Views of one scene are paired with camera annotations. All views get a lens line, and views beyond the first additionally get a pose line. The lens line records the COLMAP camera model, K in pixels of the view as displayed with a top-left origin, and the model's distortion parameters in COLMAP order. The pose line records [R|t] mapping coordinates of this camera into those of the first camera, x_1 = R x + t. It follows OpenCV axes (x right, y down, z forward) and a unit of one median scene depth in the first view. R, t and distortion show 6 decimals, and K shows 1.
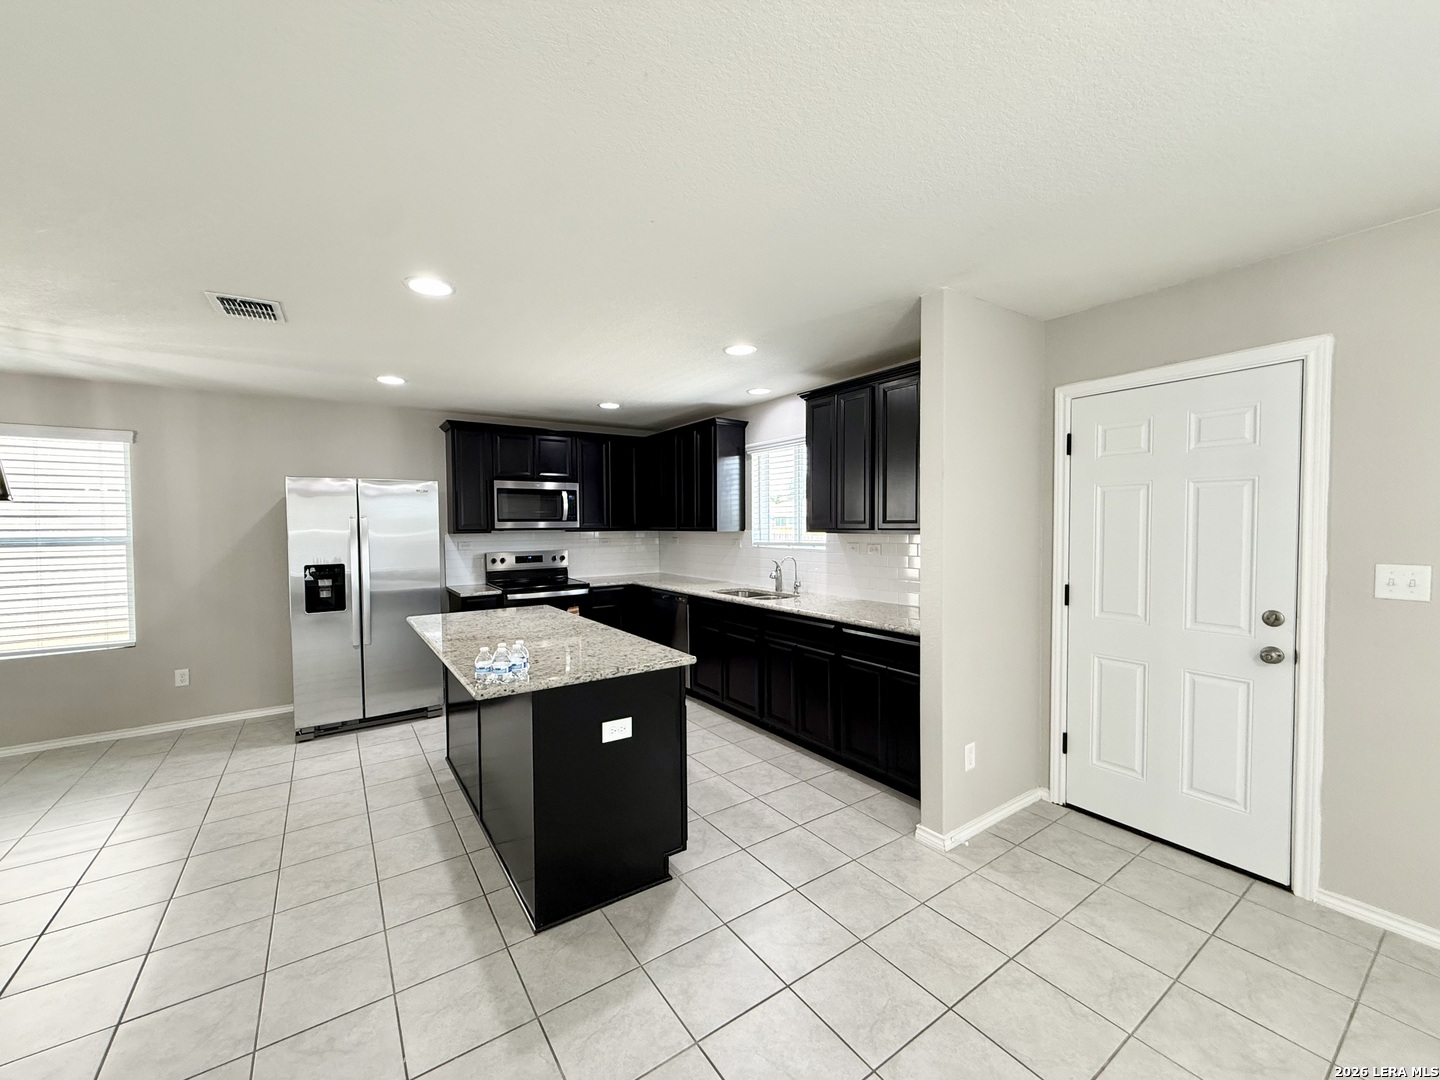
lens RADIAL K [[573.6, 0, 716.3], [0, 573.6, 542.2], [0, 0, 1]] dist [-0.000265, 0.000582]
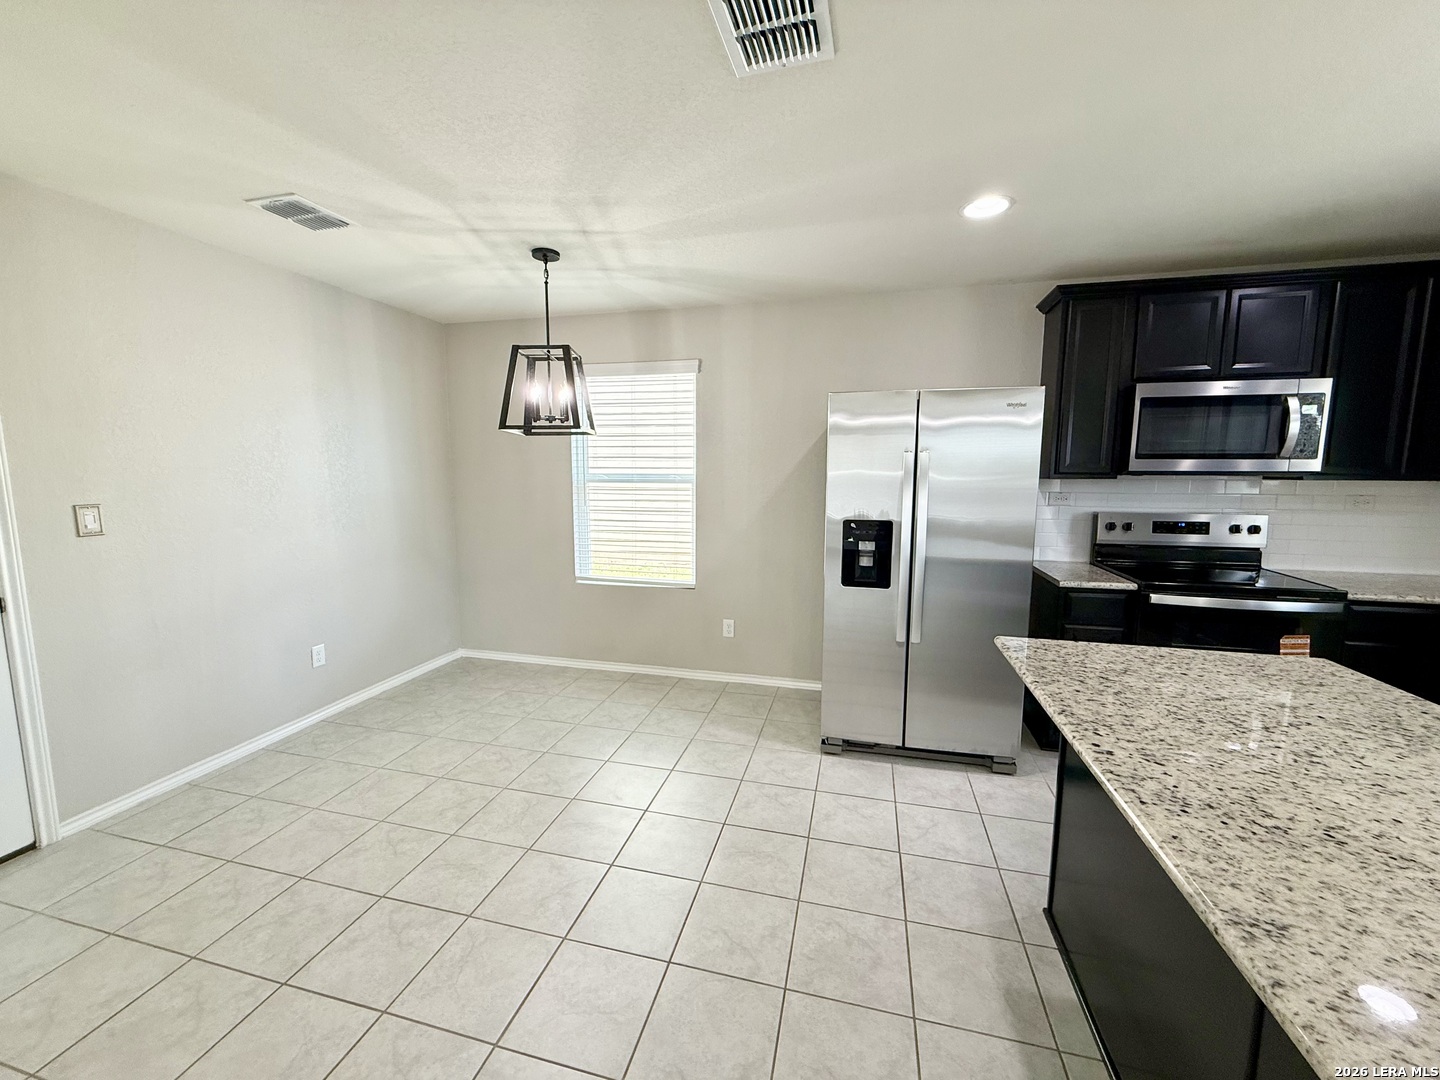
lens RADIAL K [[573.6, 0, 715.2], [0, 573.6, 541.9], [0, 0, 1]] dist [-0.000265, 0.000582]
pose [[0.657604, 0.104813, -0.746037, -0.256154], [-0.031846, 0.993257, 0.111475, -0.005365], [0.752690, -0.049548, 0.656508, 0.364730]]
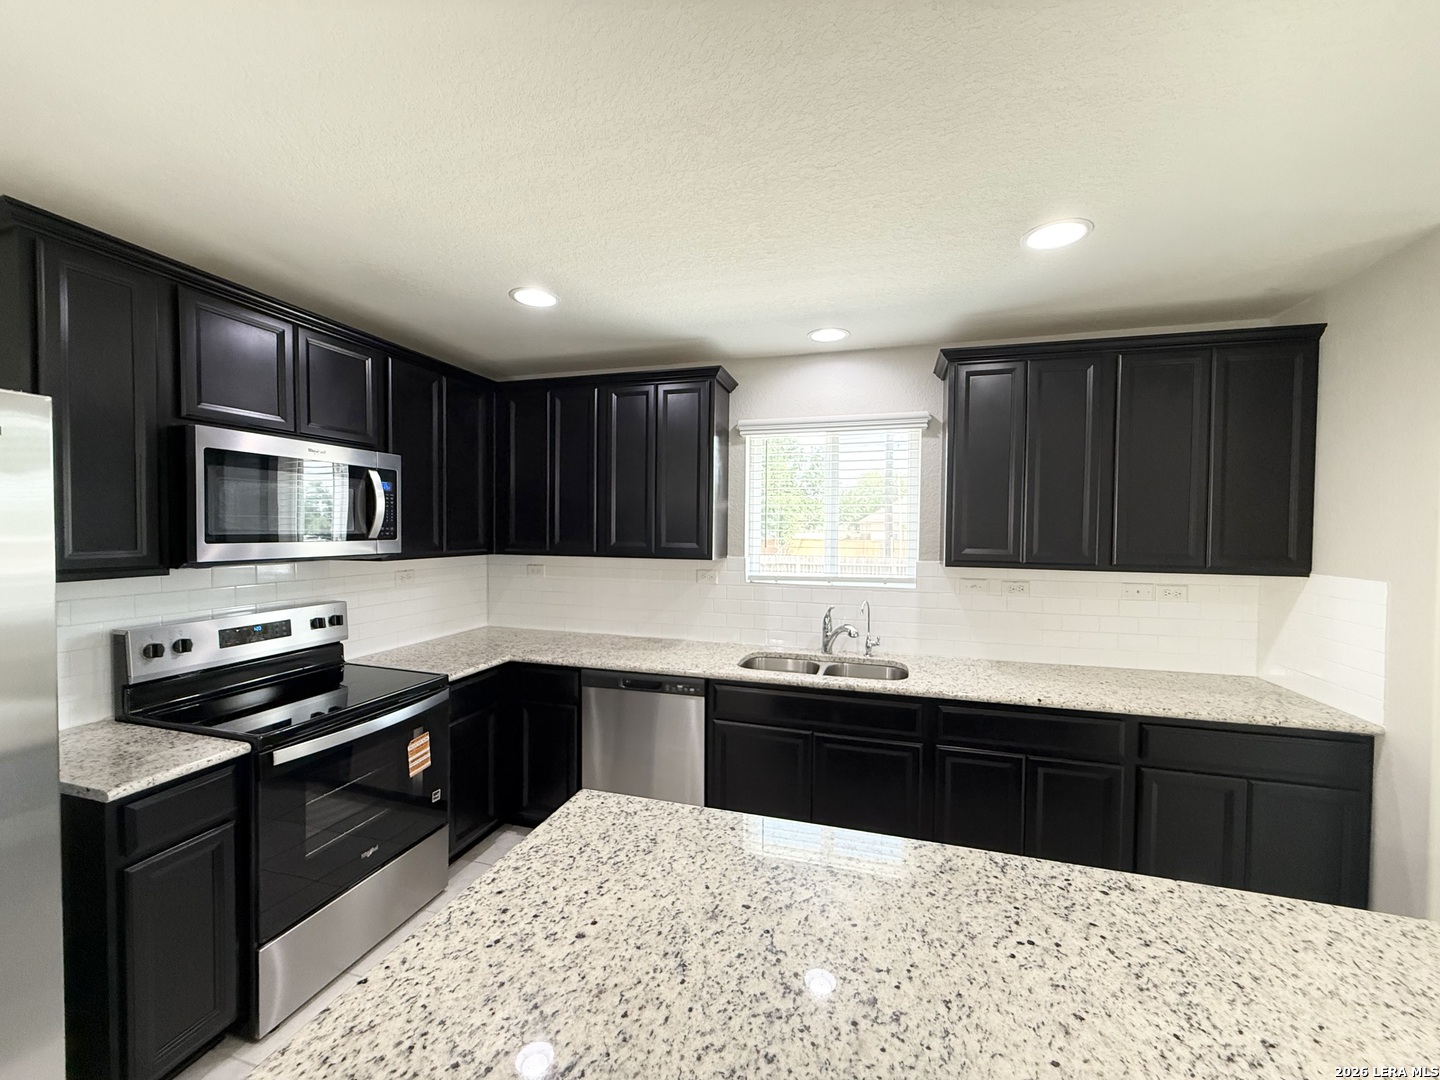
lens RADIAL K [[573.6, 0, 718.5], [0, 573.6, 542.5], [0, 0, 1]] dist [-0.000265, 0.000582]
pose [[0.774772, 0.000048, 0.632240, -0.409847], [0.003972, 0.999980, -0.004943, -0.037910], [-0.632228, 0.006341, 0.774757, 0.601402]]
